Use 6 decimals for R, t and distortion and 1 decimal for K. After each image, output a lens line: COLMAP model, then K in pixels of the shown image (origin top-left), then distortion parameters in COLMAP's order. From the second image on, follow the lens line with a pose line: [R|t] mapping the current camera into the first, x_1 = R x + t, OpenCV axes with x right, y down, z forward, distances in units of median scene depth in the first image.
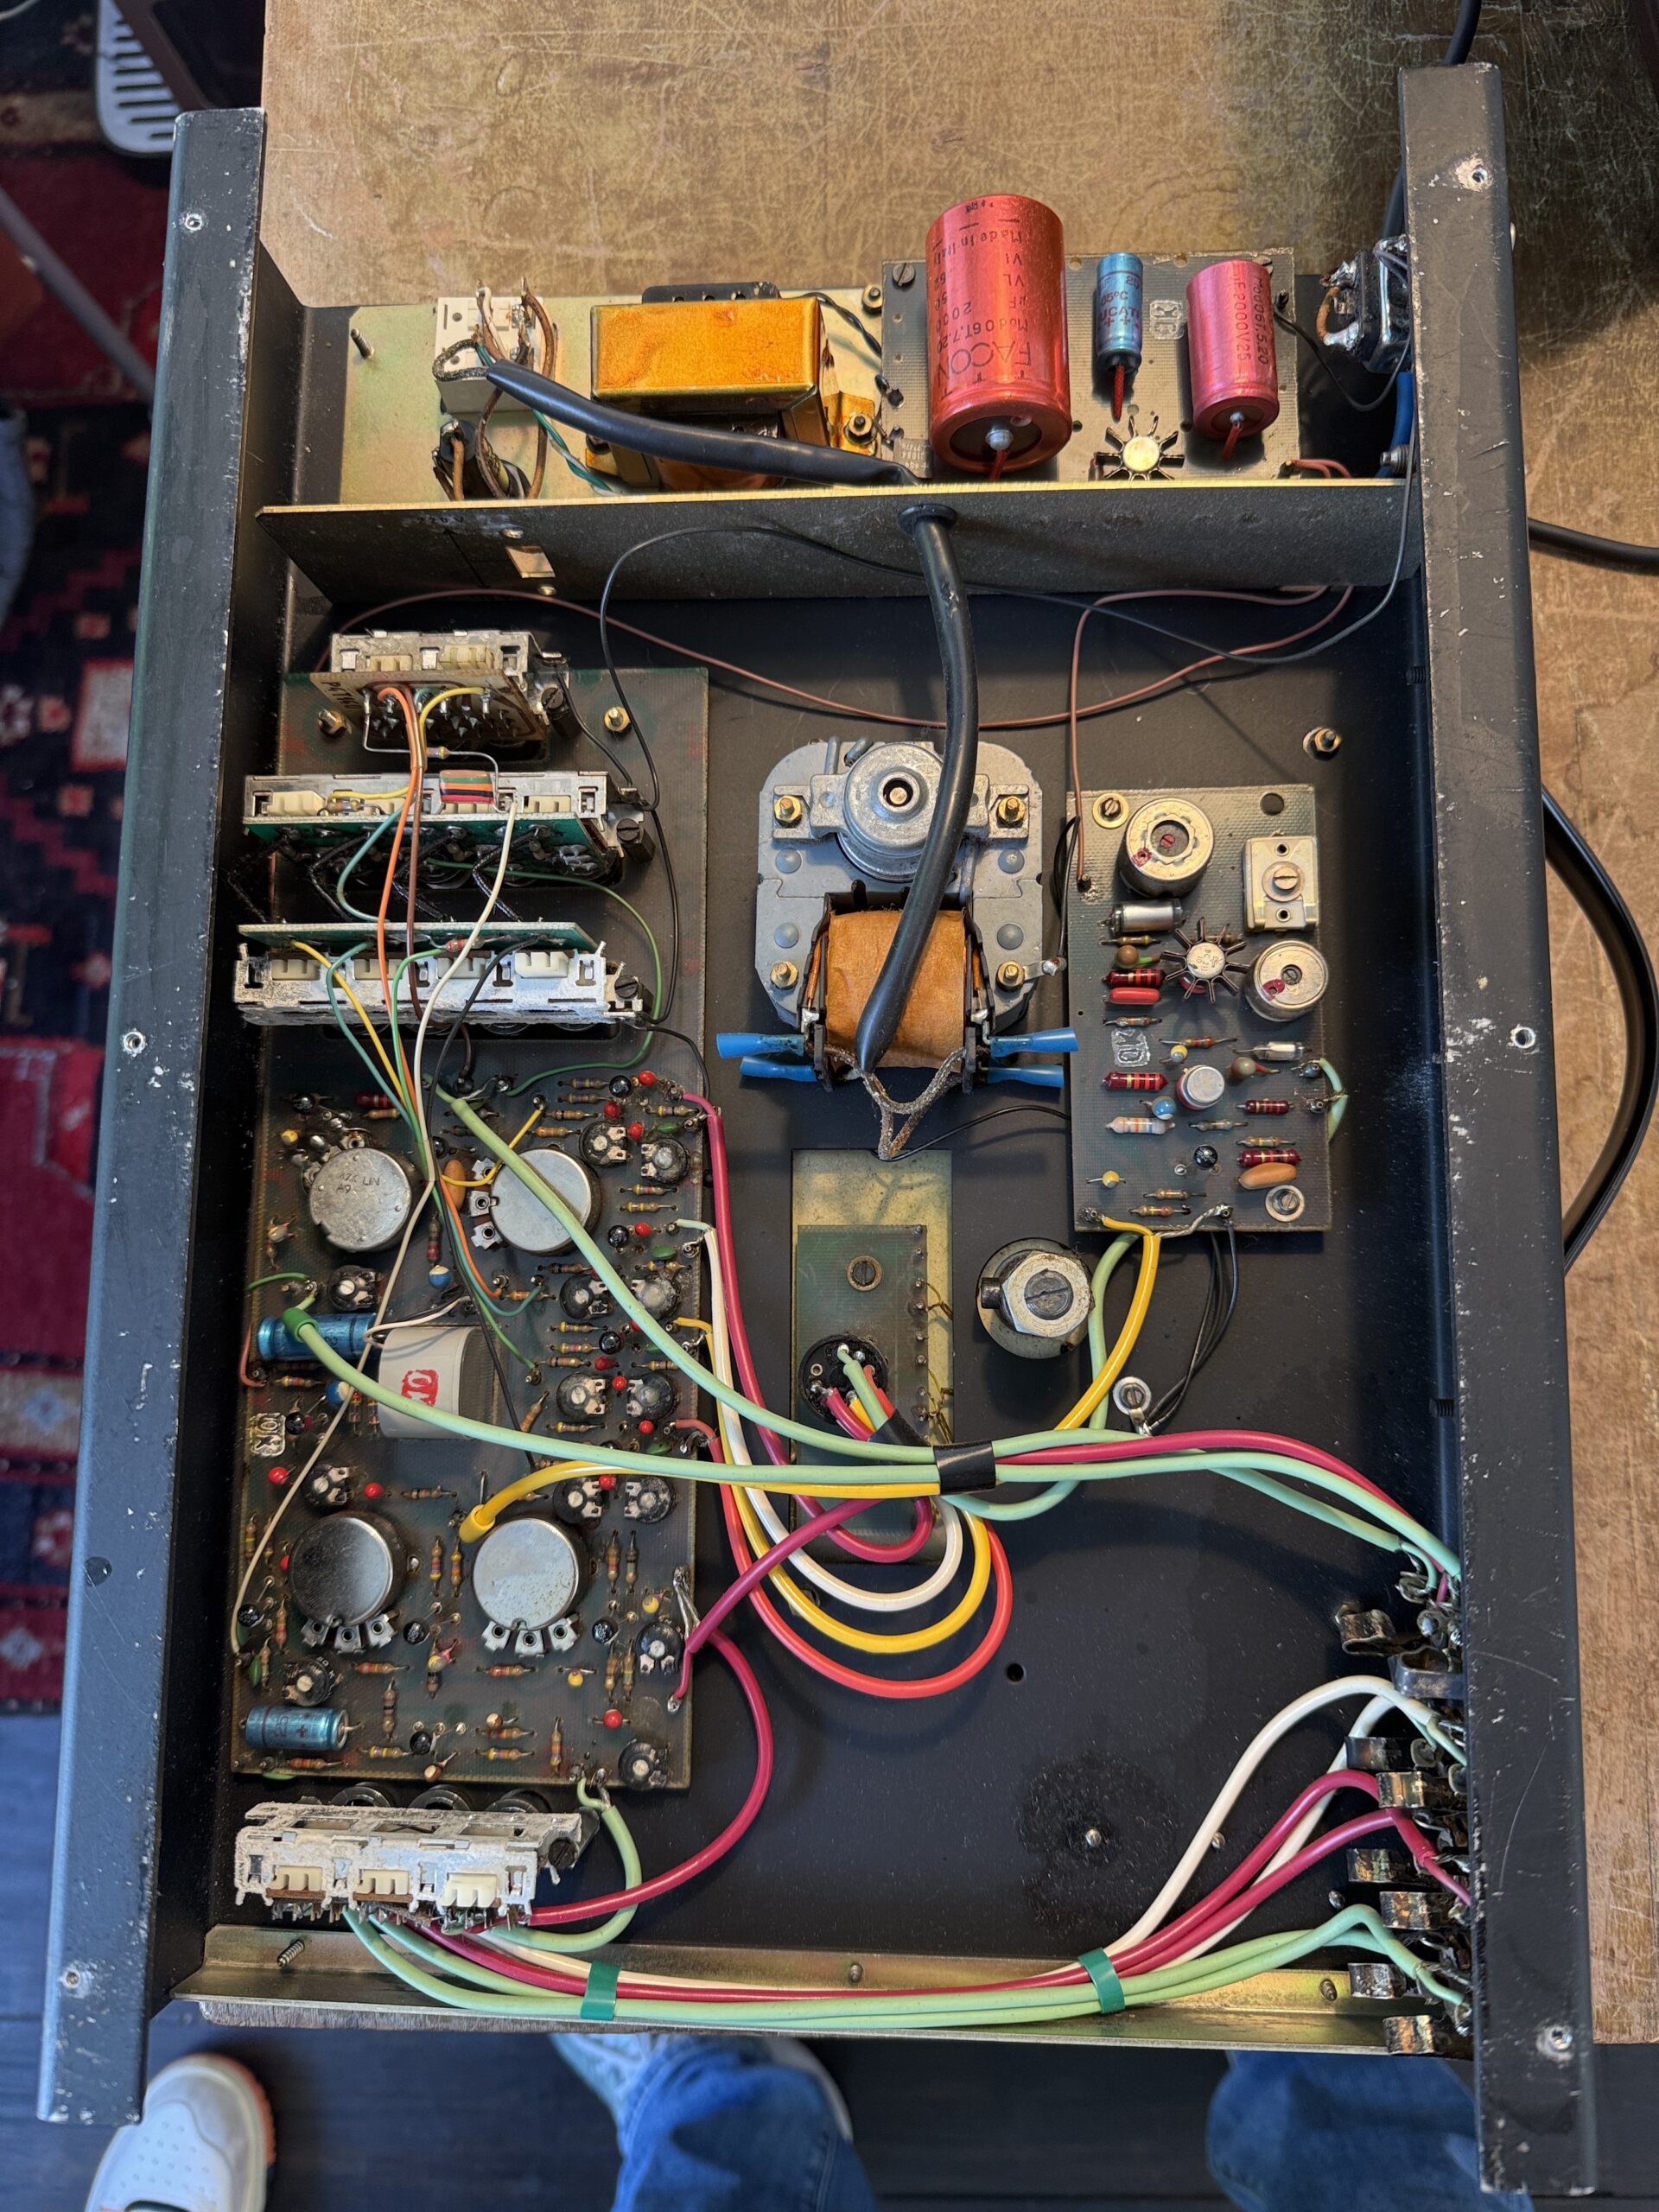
lens RADIAL K [[1578.4, 0, 829.5], [0, 1578.4, 1106.0], [0, 0, 1]] dist [0.143876, -0.256297]
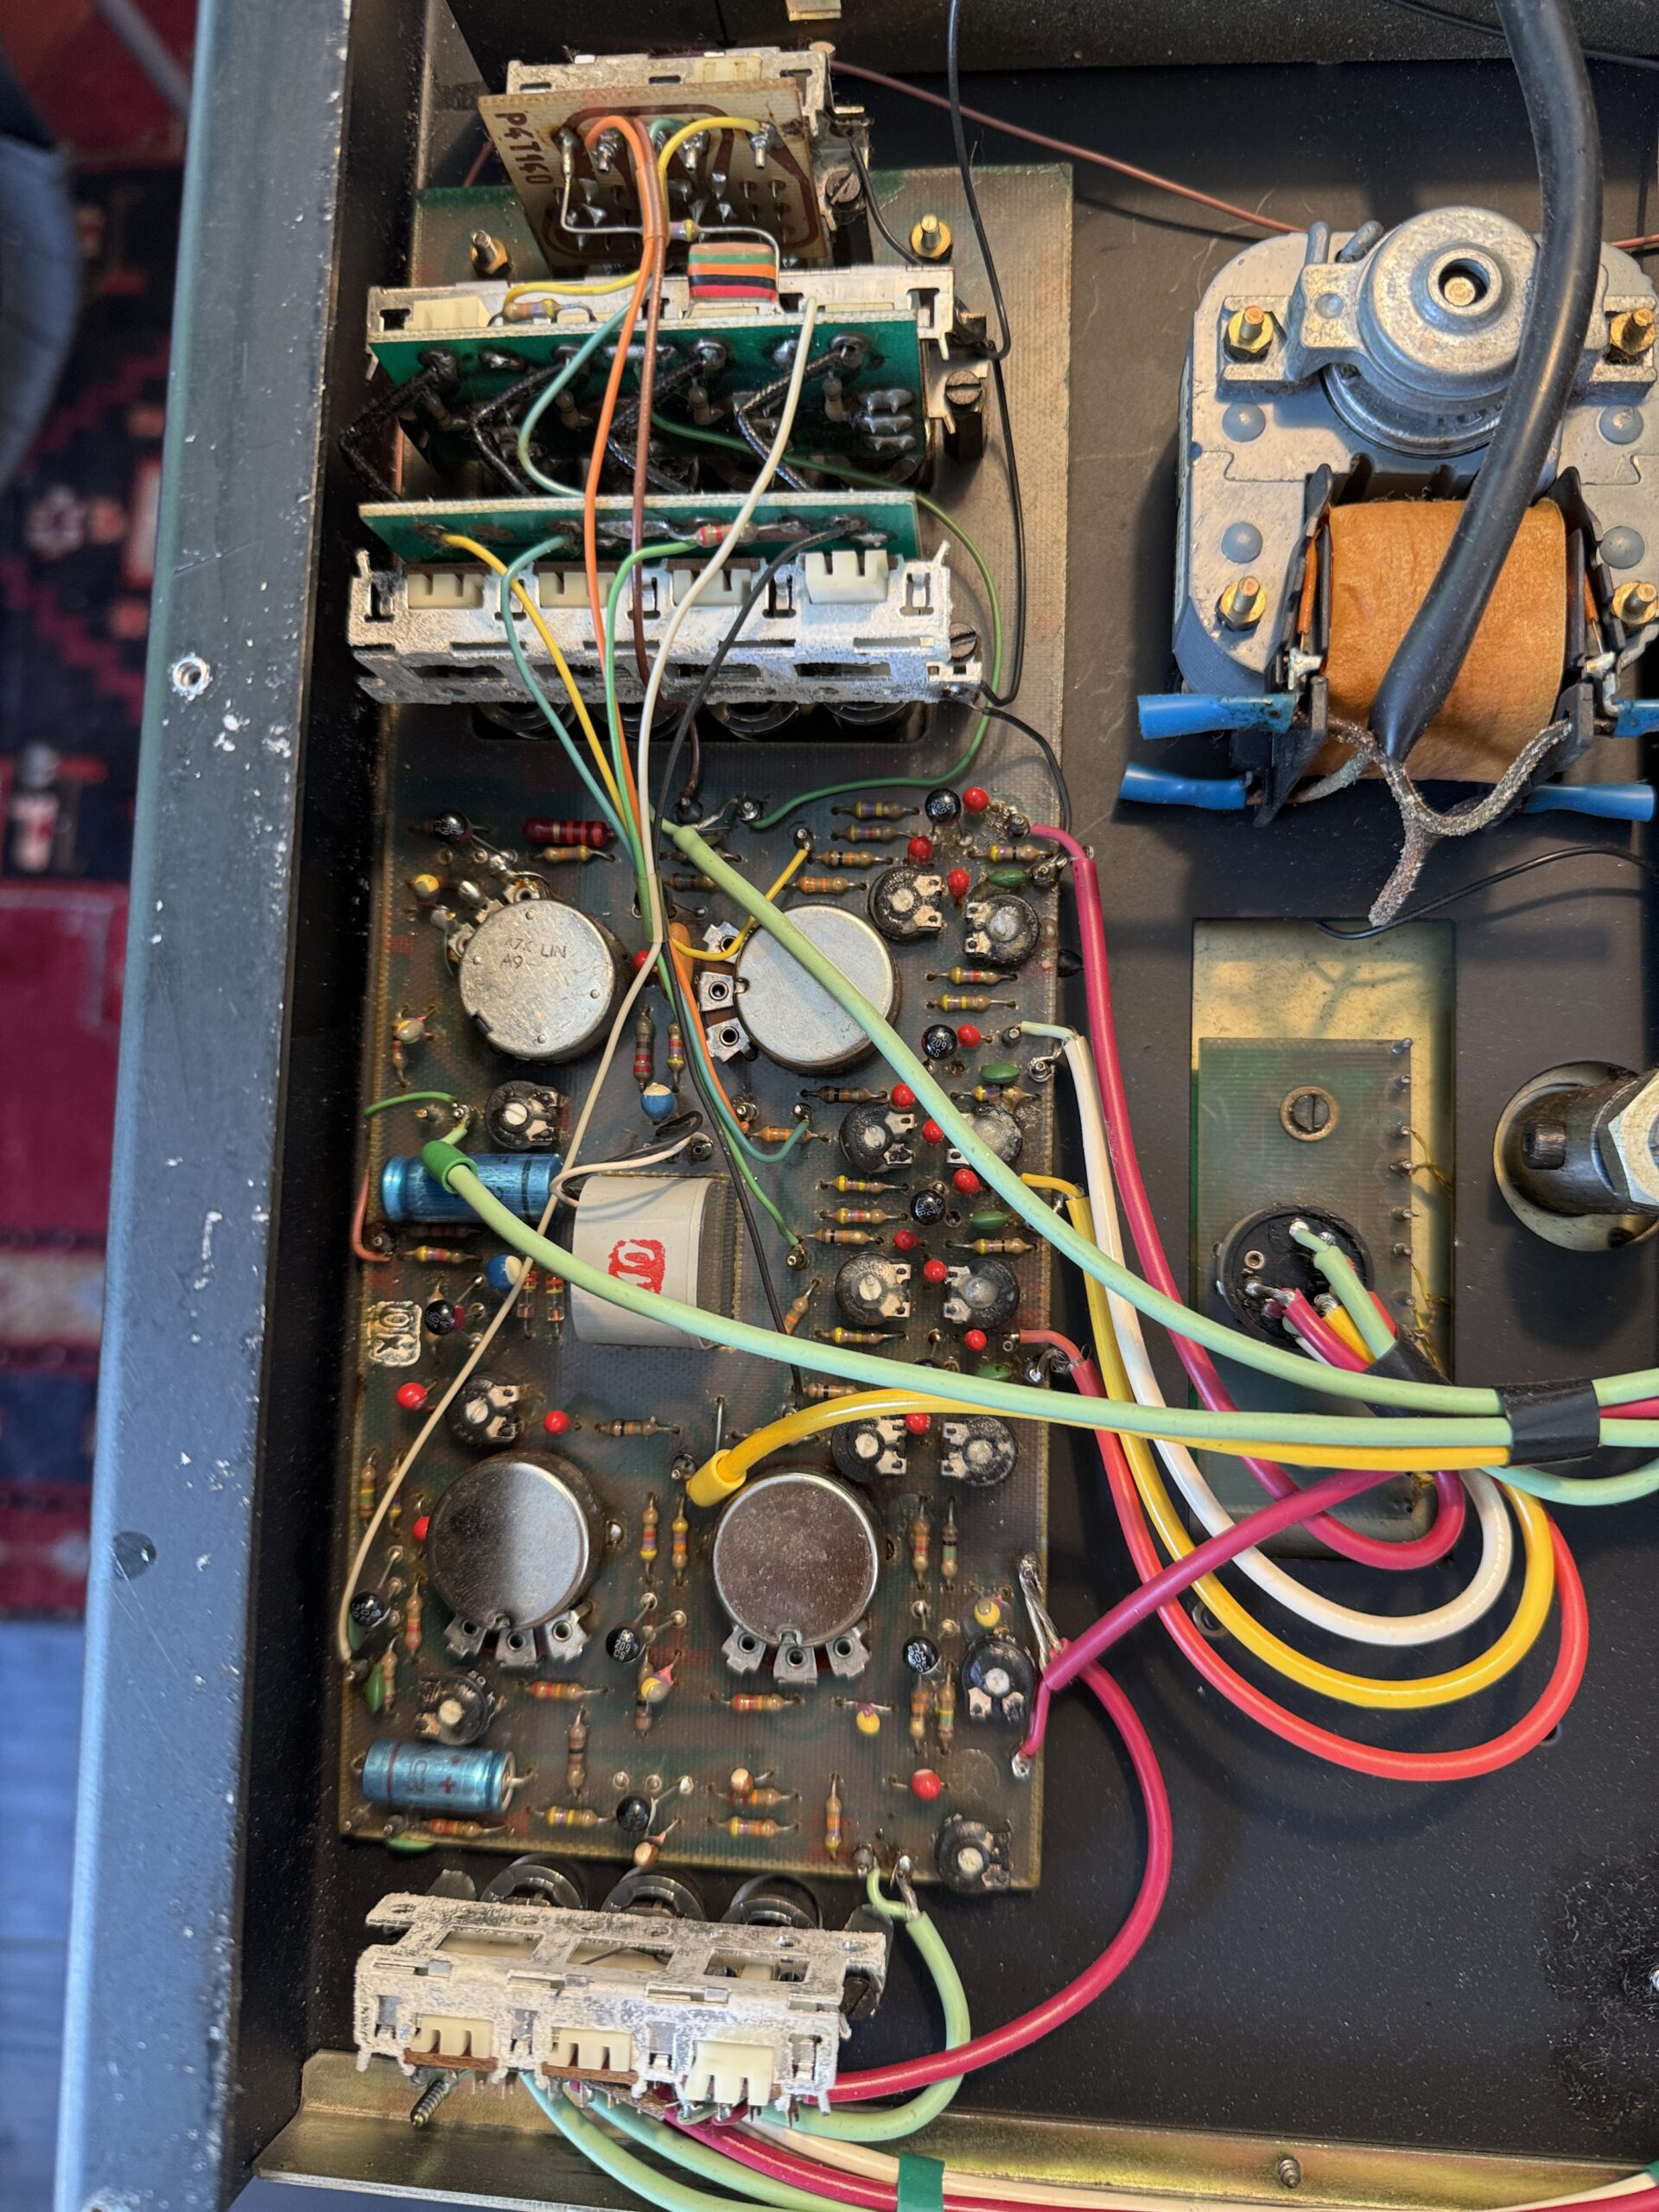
lens RADIAL K [[1568.5, 0, 829.5], [0, 1568.5, 1106.0], [0, 0, 1]] dist [0.108613, -0.198010]
pose [[0.999342, 0.020338, -0.030033, -0.158713], [-0.018780, 0.998507, 0.051295, 0.076968], [0.031031, -0.050697, 0.998232, 0.371729]]
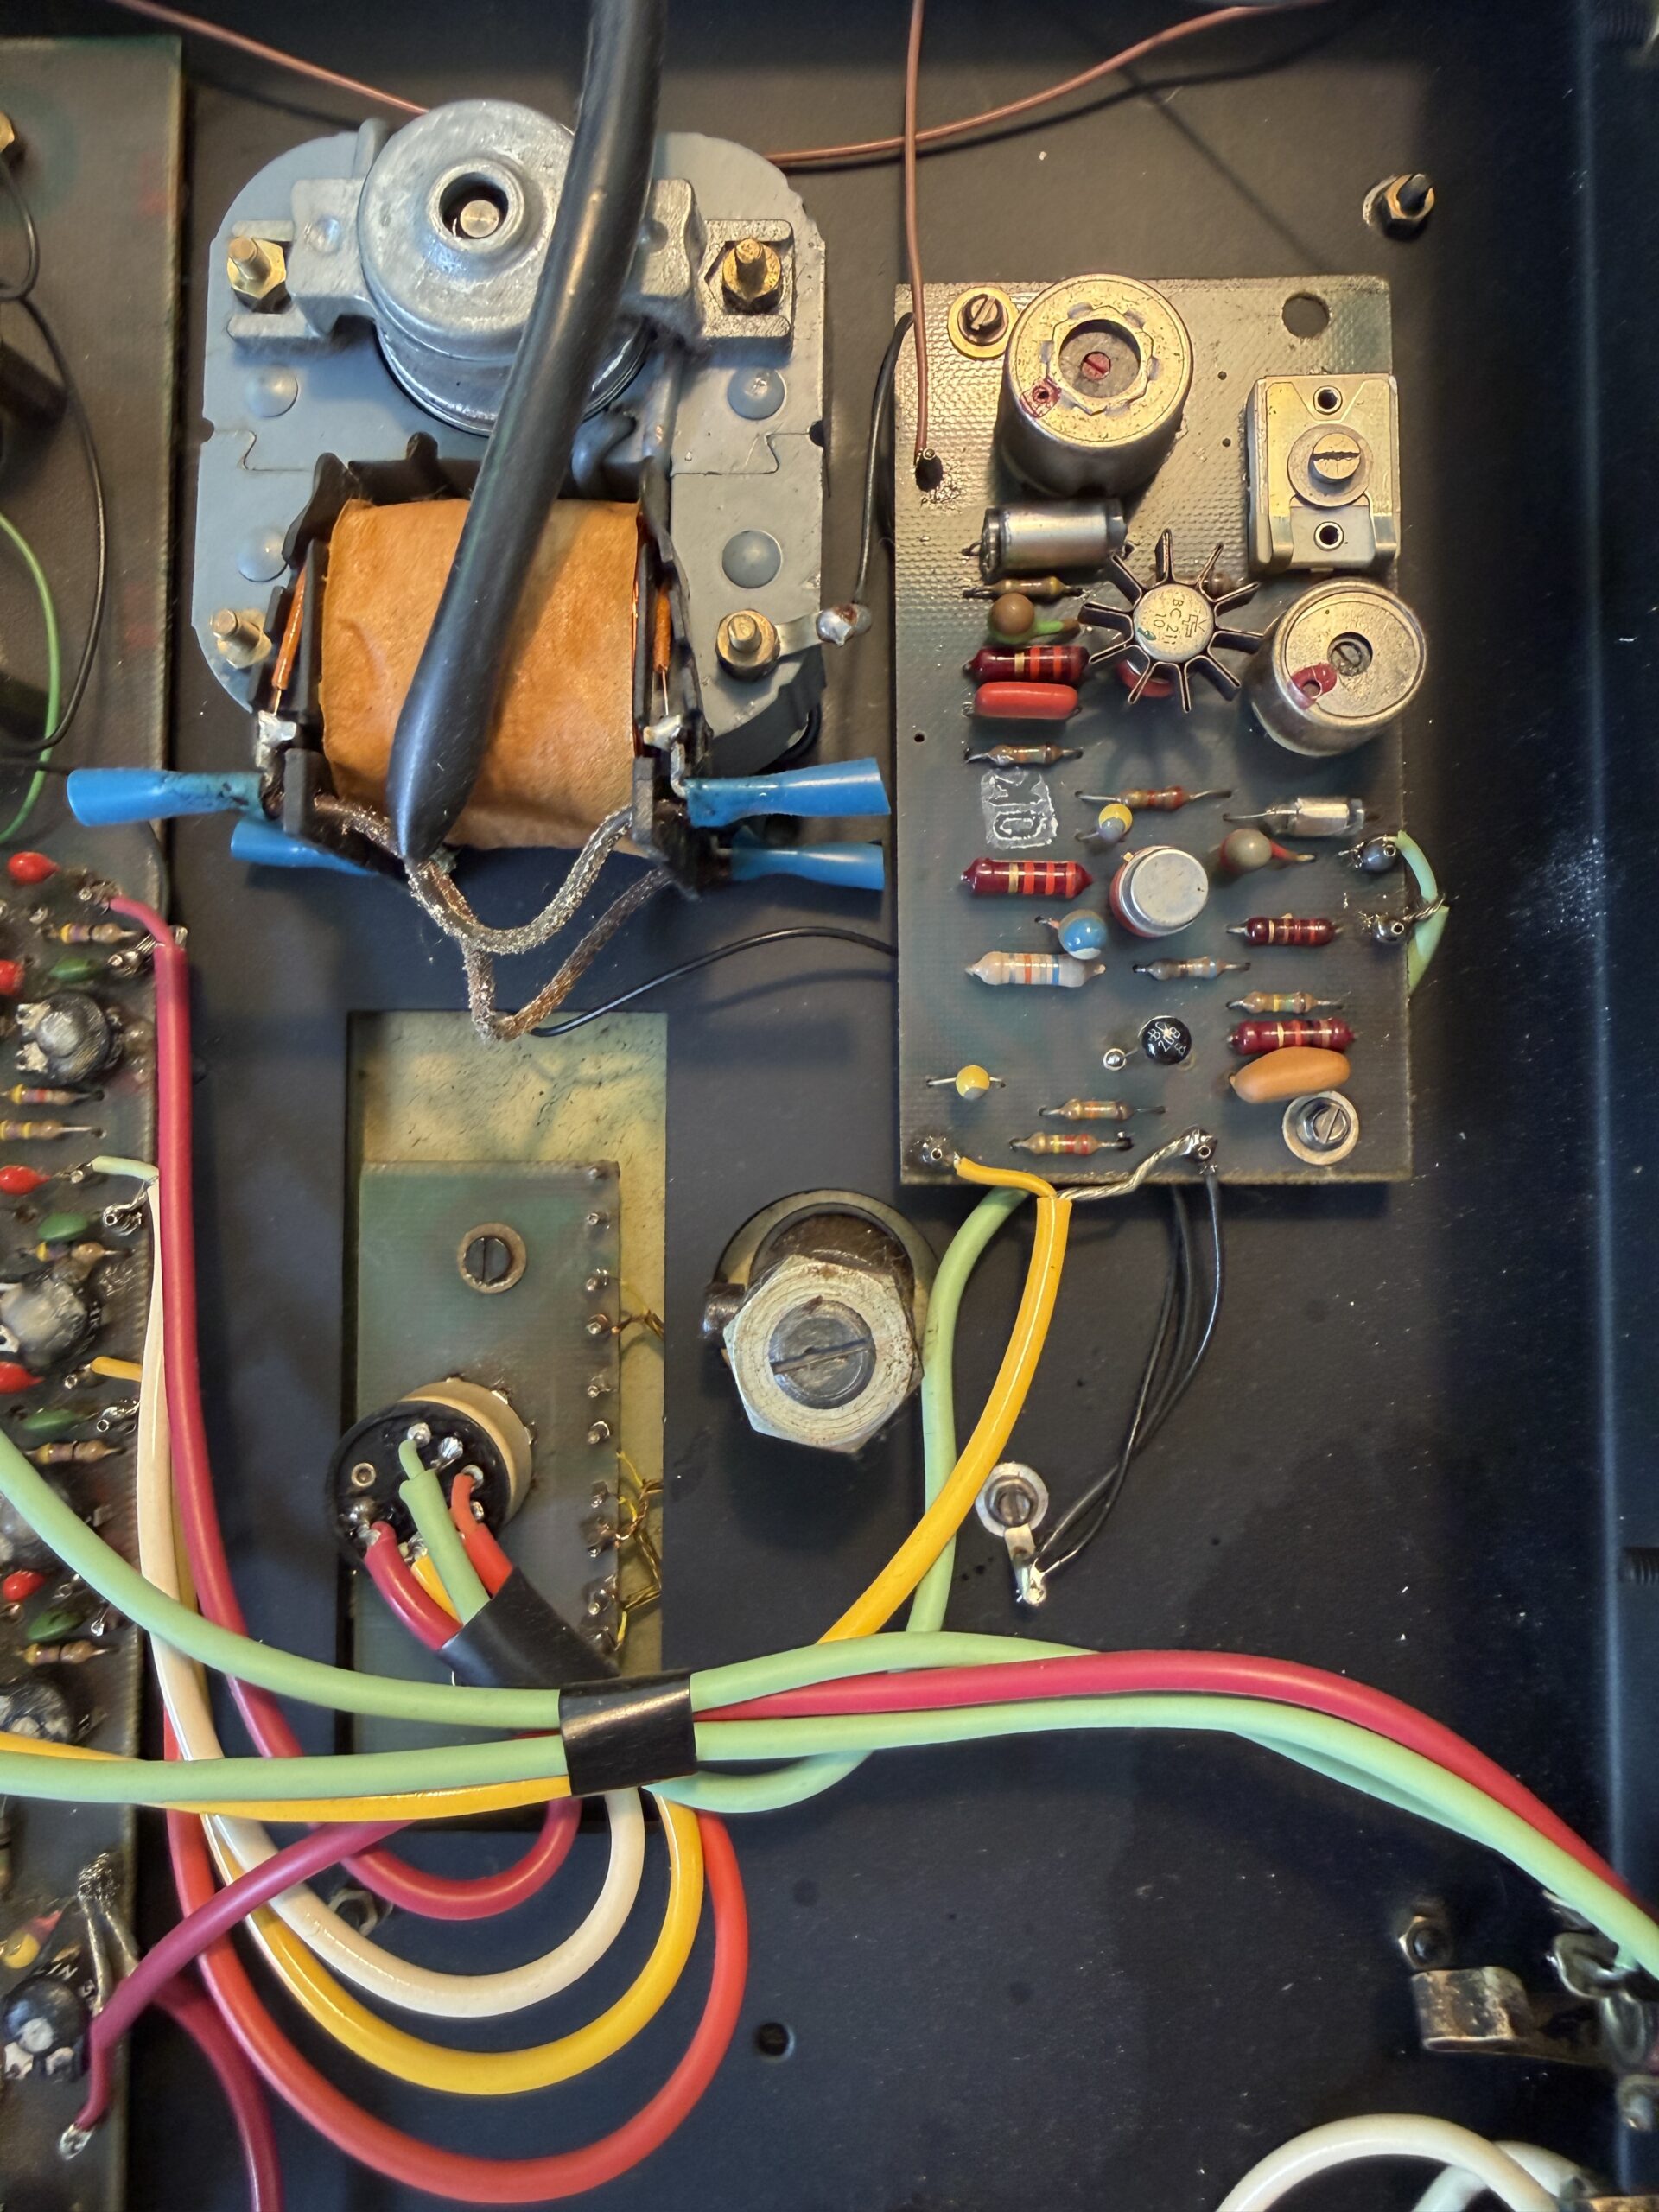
lens RADIAL K [[1519.4, 0, 856.7], [0, 1519.4, 986.1], [0, 0, 1]] dist [-0.005389, 0.002475]
pose [[0.999118, -0.000308, 0.041985, 0.122830], [-0.002627, 0.997555, 0.069831, -0.015217], [-0.041904, -0.069879, 0.996675, 0.542309]]
